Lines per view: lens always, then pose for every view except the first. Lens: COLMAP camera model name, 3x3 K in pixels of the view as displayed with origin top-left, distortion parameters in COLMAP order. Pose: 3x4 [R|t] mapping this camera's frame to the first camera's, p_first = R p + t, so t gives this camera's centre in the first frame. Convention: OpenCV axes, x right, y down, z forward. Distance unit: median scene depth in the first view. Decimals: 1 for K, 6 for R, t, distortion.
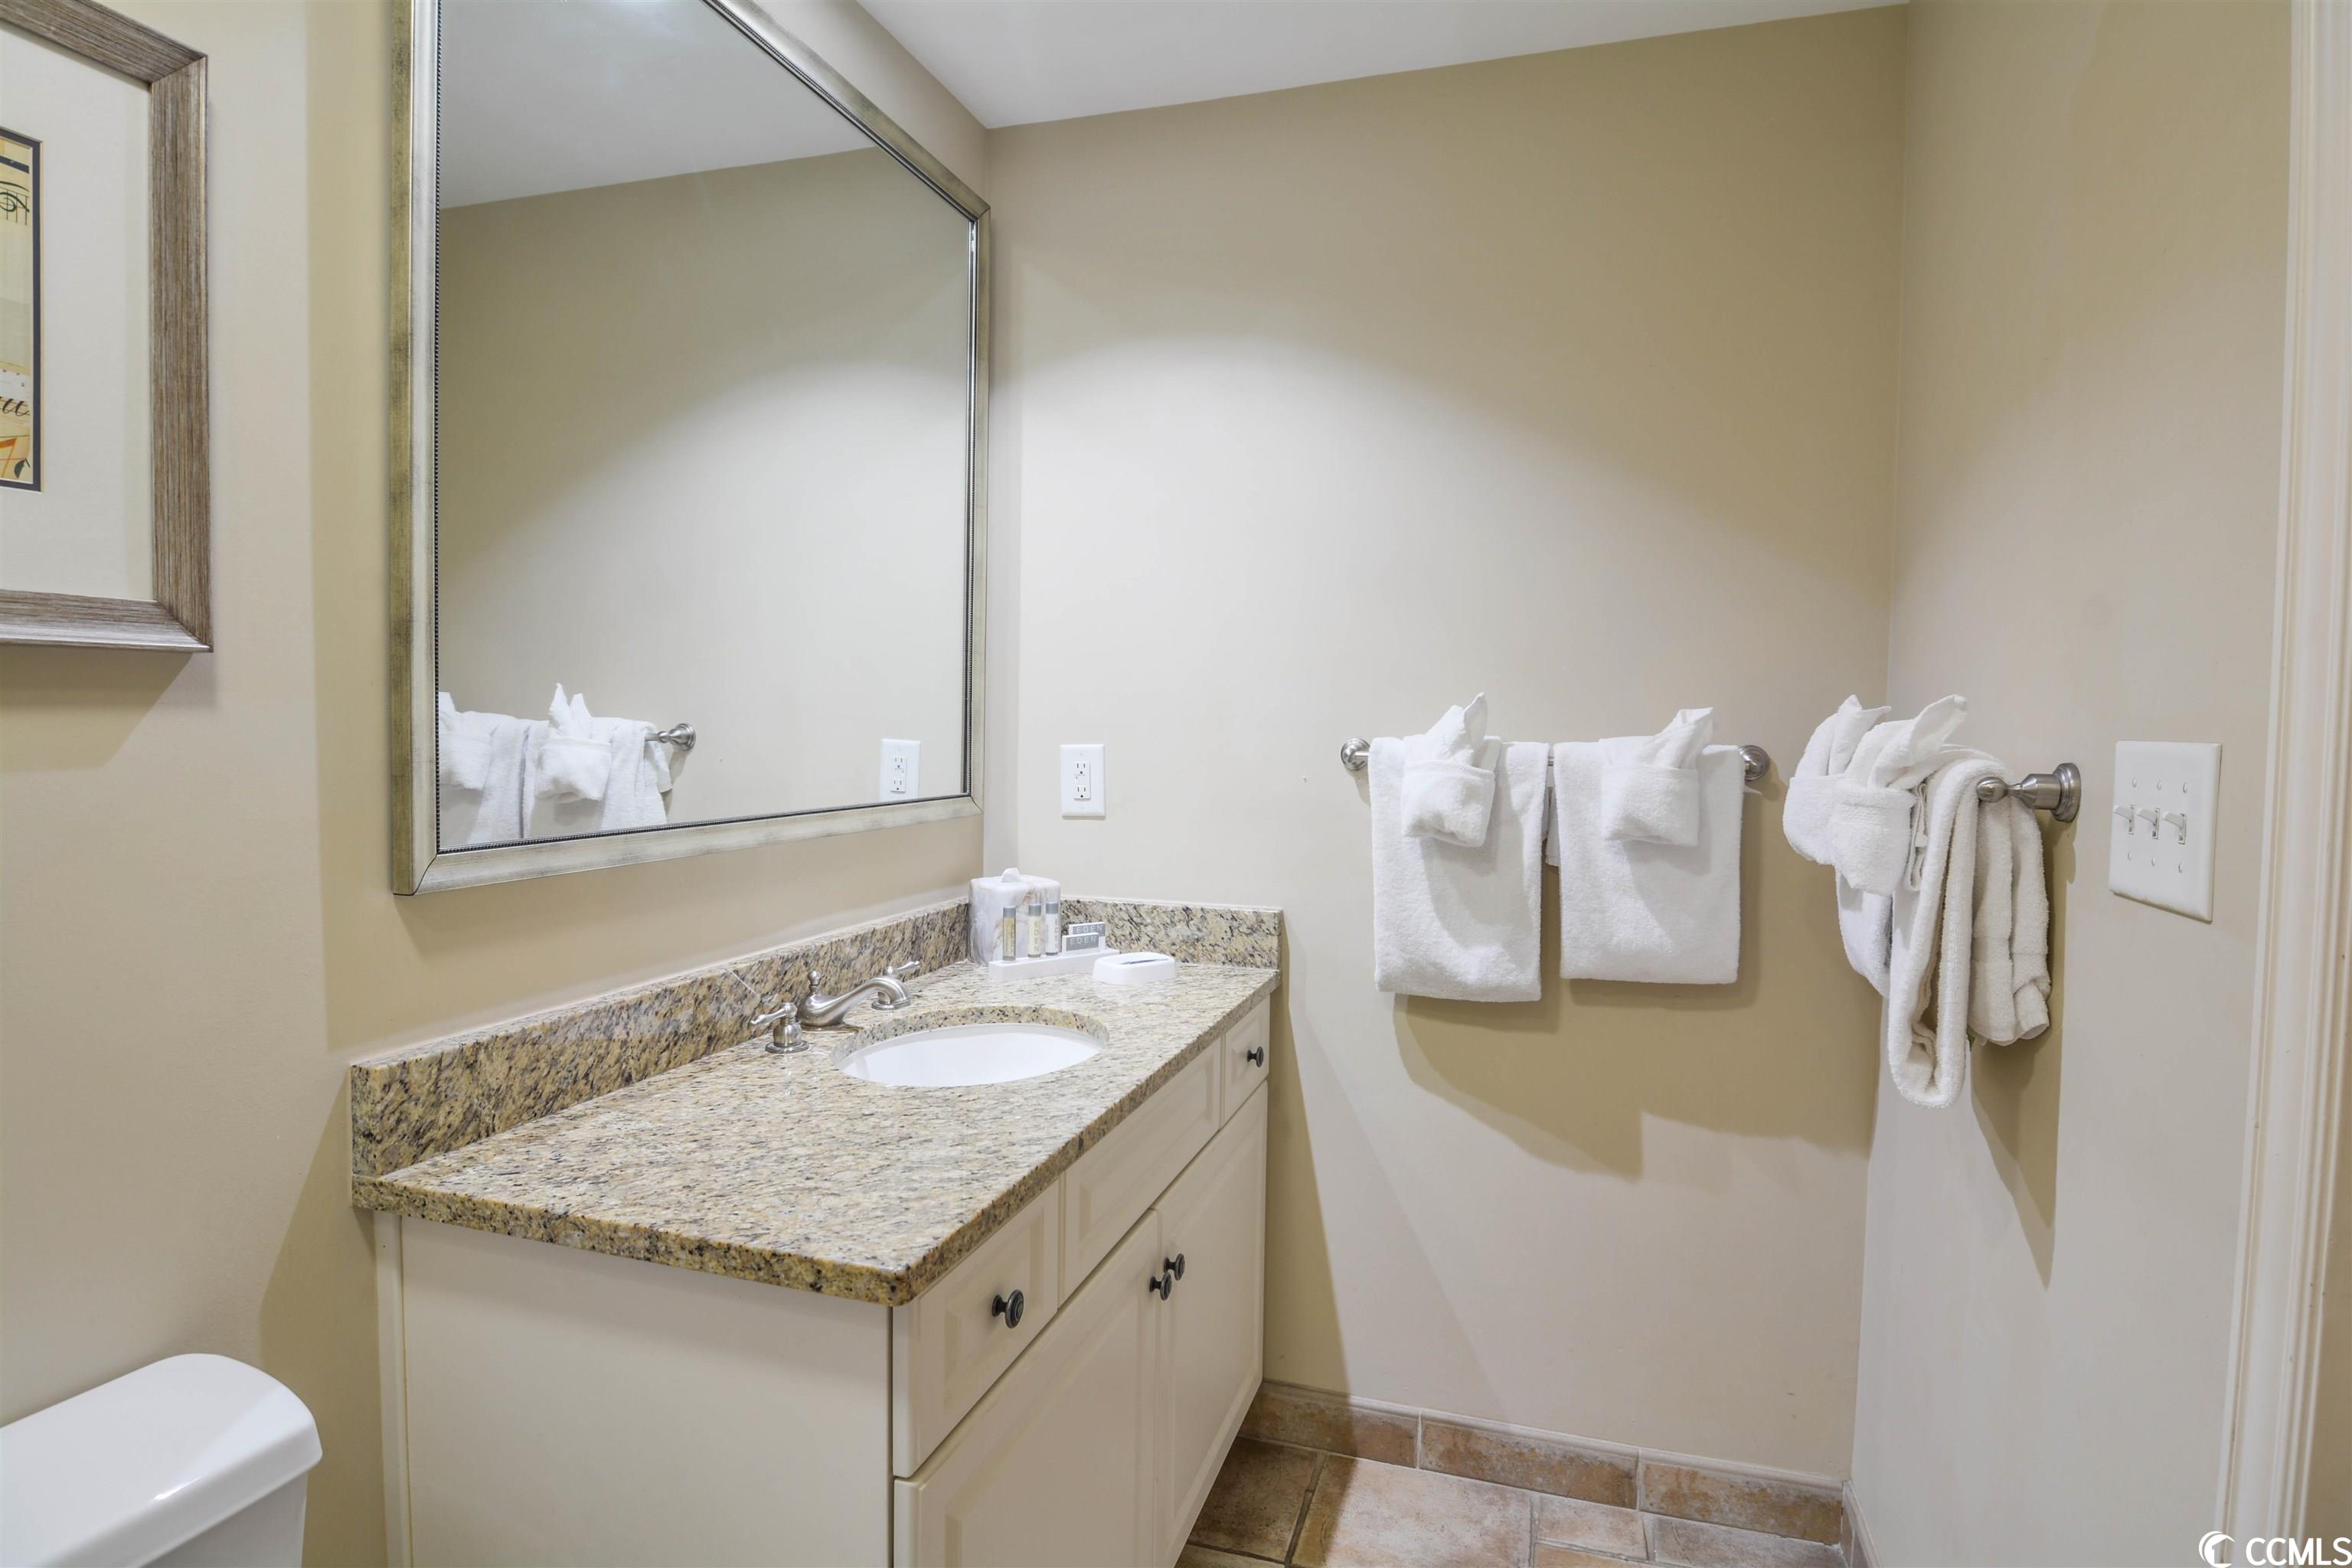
lens RADIAL K [[1251.2, 0, 1167.5], [0, 1251.2, 778.5], [0, 0, 1]] dist [-0.009620, -0.009455]
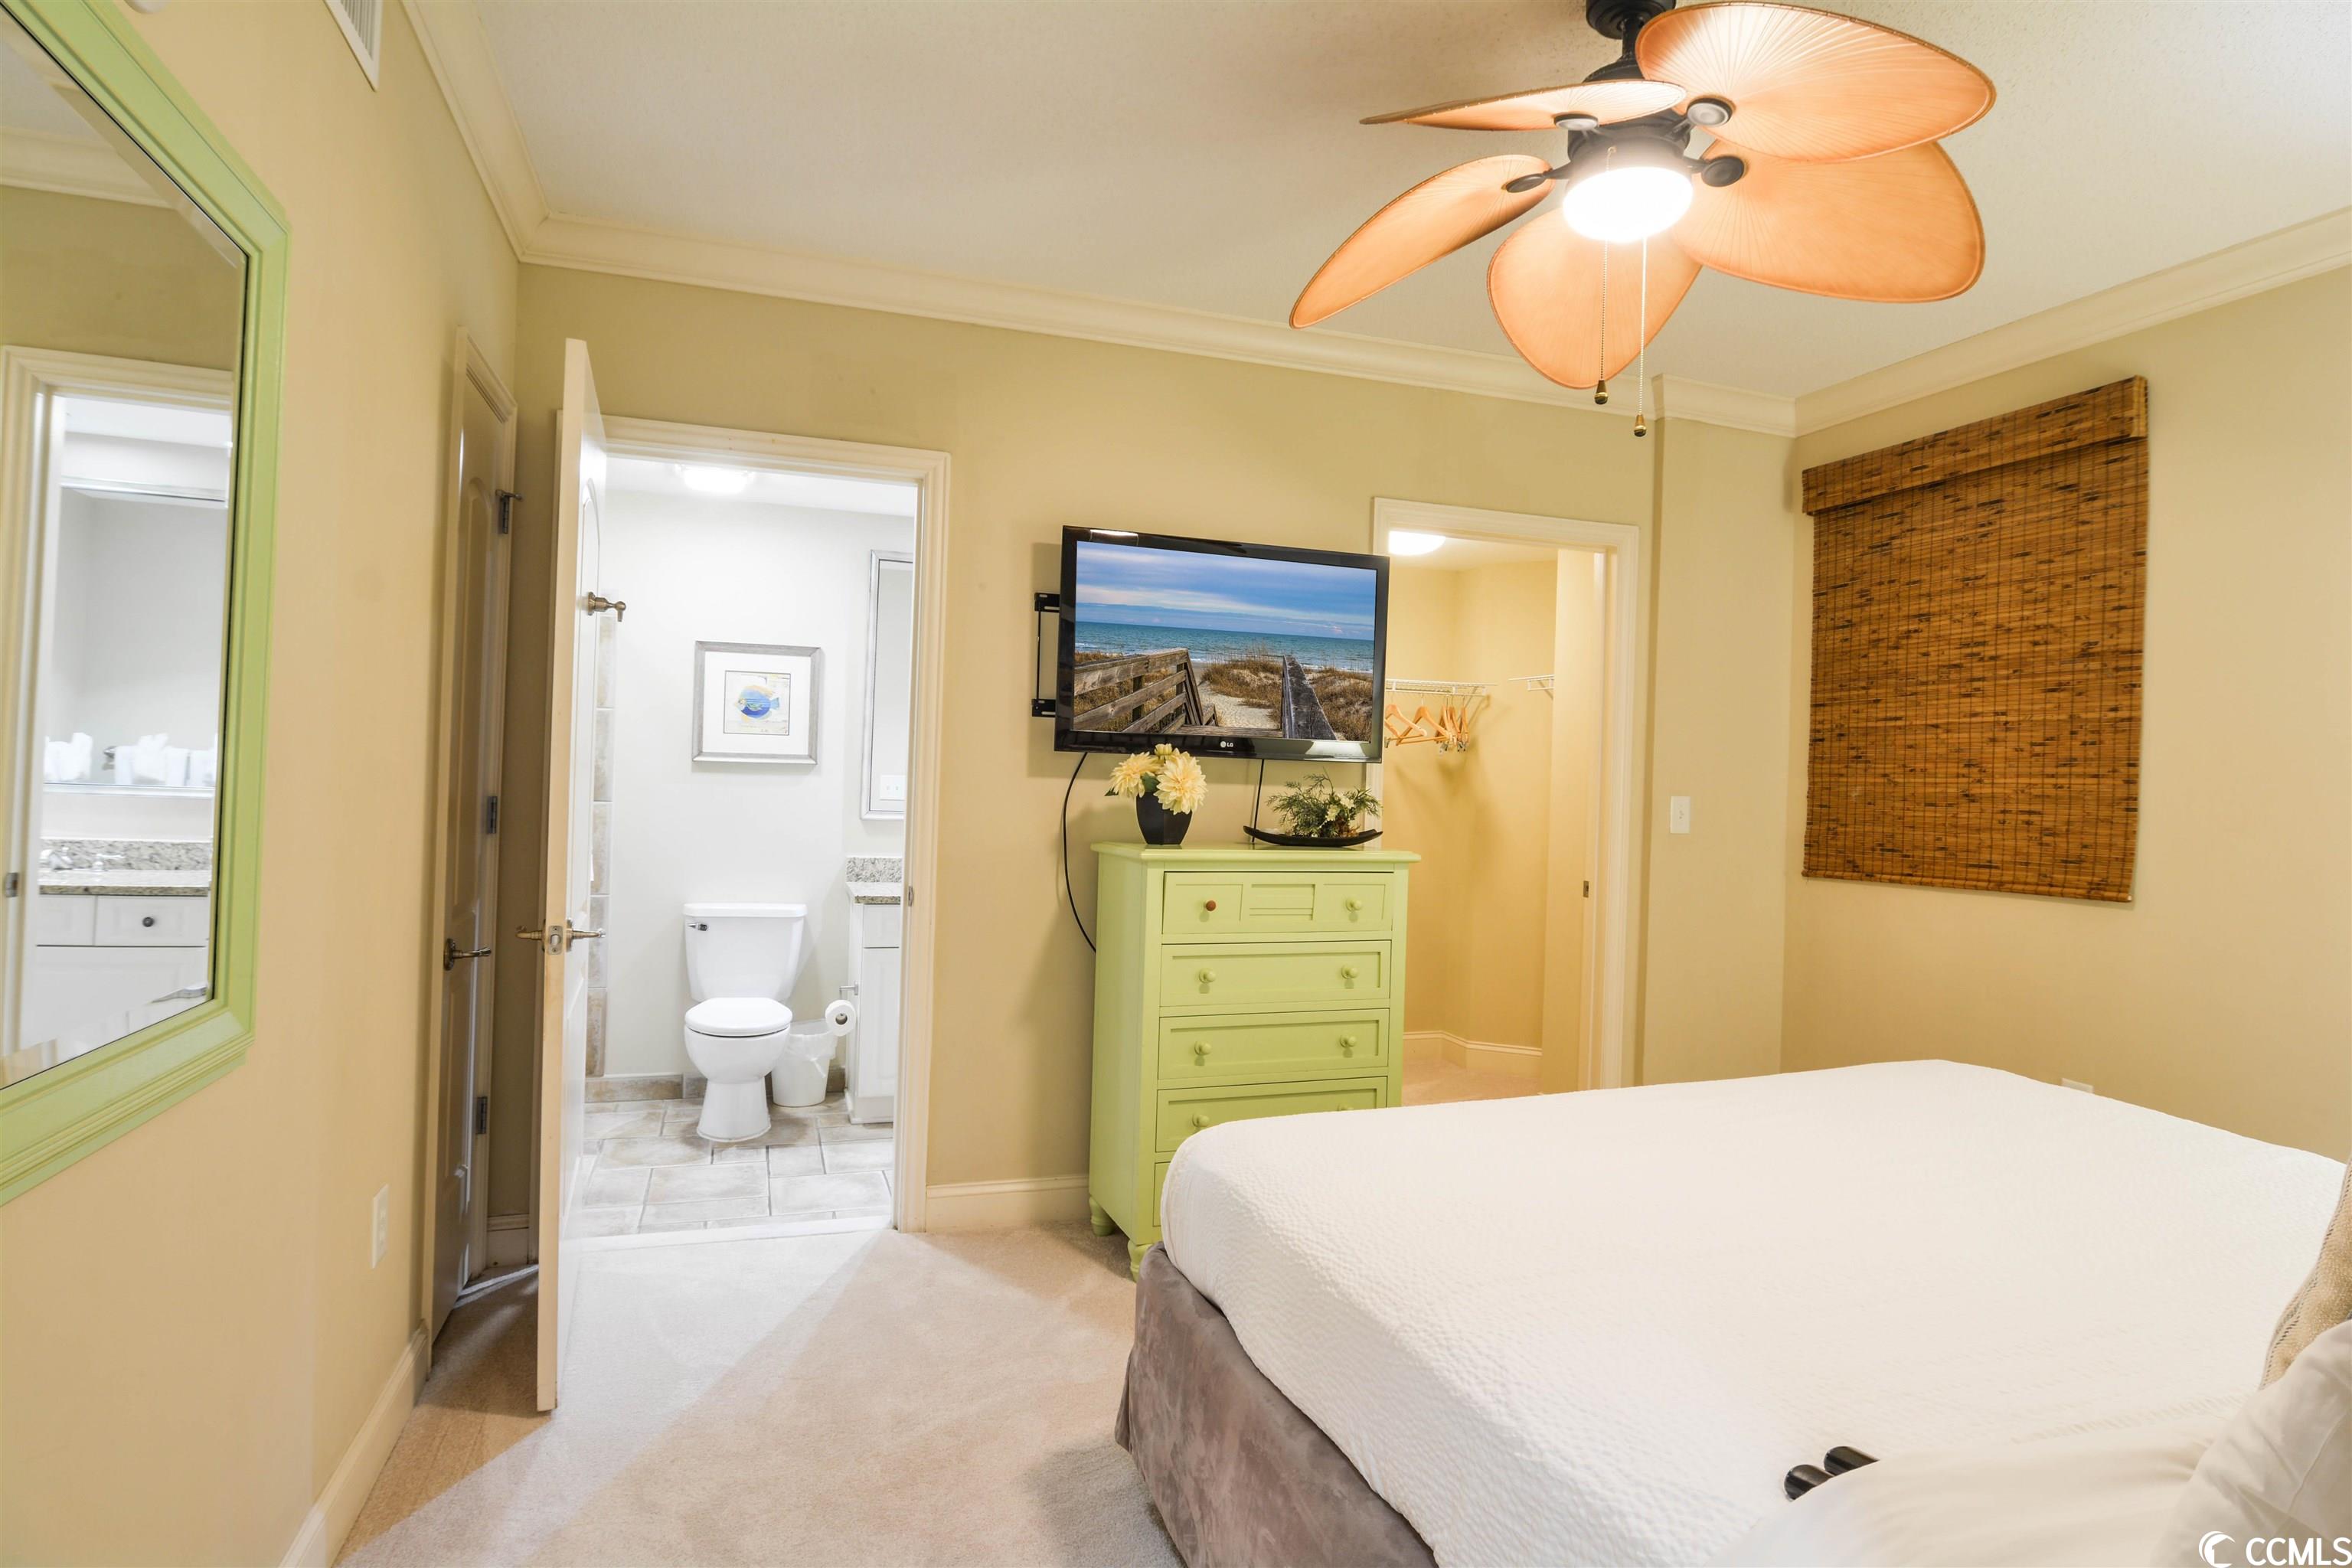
lens RADIAL K [[1251.2, 0, 1175.7], [0, 1251.2, 777.9], [0, 0, 1]] dist [-0.009620, -0.009455]
pose [[0.596102, -0.013608, -0.802793, 3.239061], [-0.054528, 0.996862, -0.057387, 0.128797], [0.801055, 0.077983, 0.593489, -0.648560]]
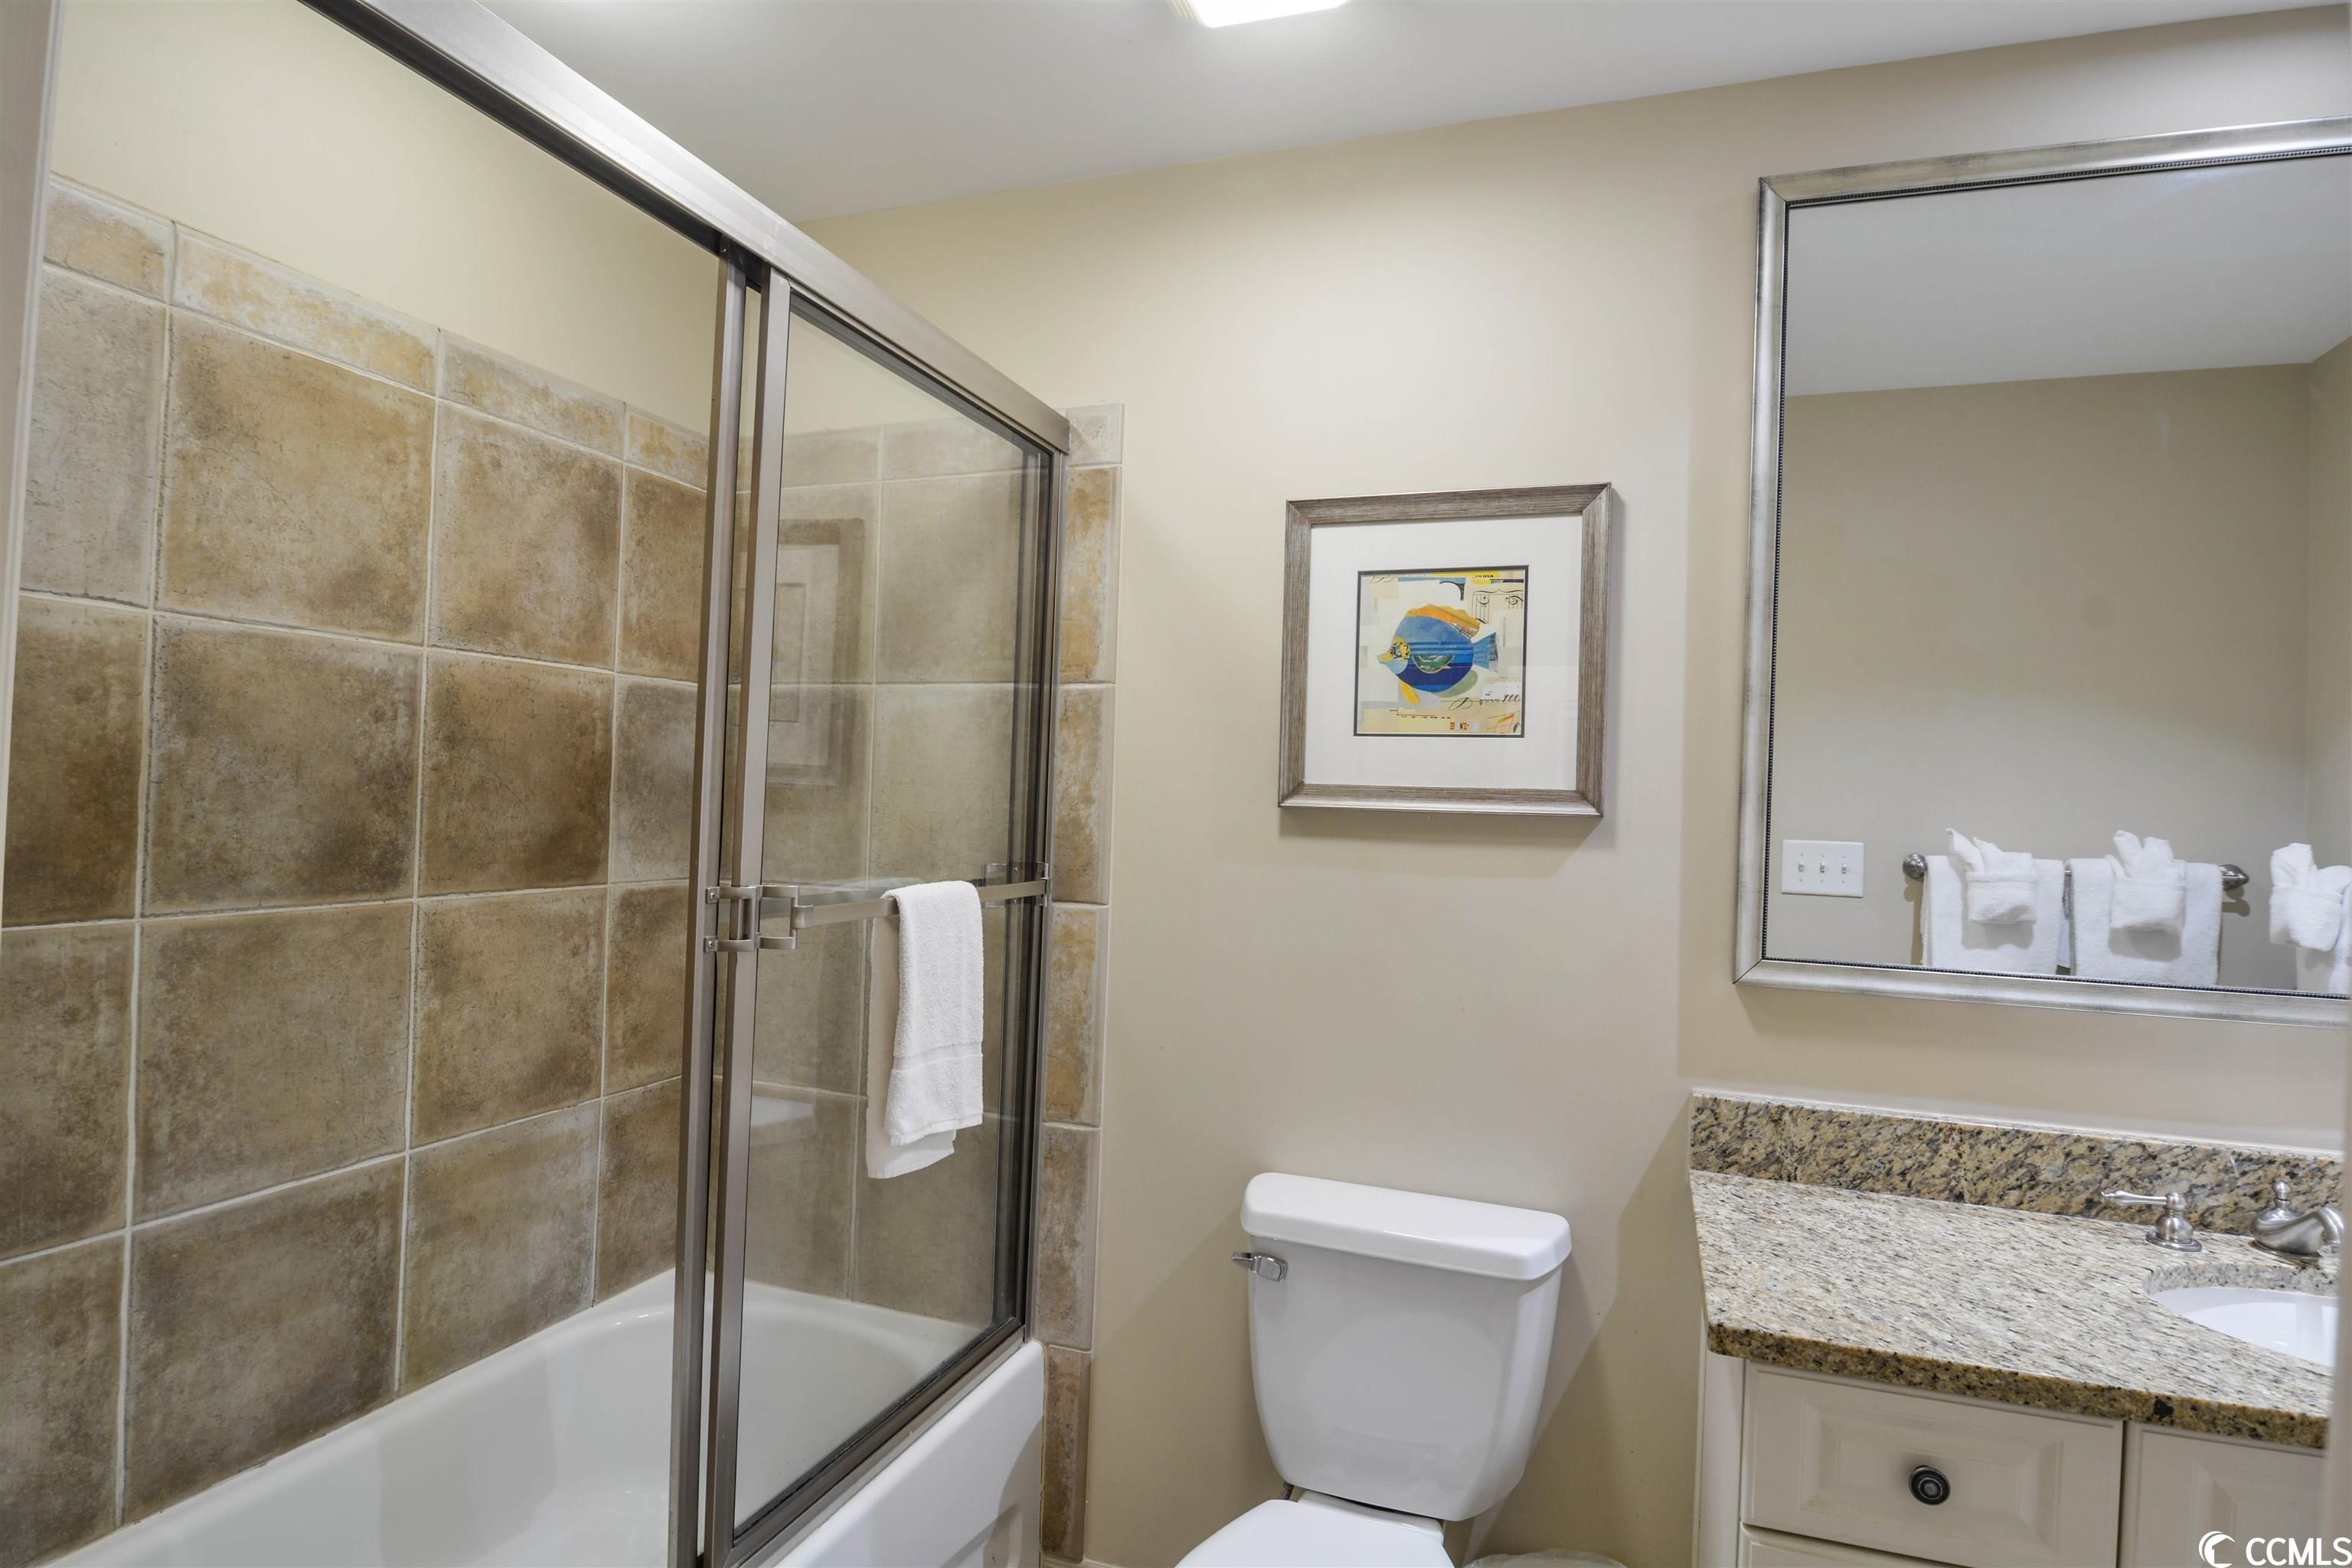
lens RADIAL K [[1251.2, 0, 1184.9], [0, 1251.2, 773.7], [0, 0, 1]] dist [-0.009620, -0.009455]
pose [[-0.025420, -0.036067, -0.999026, 0.785811], [-0.082929, 0.995980, -0.033847, -0.042795], [0.996231, 0.081988, -0.028309, 0.360334]]
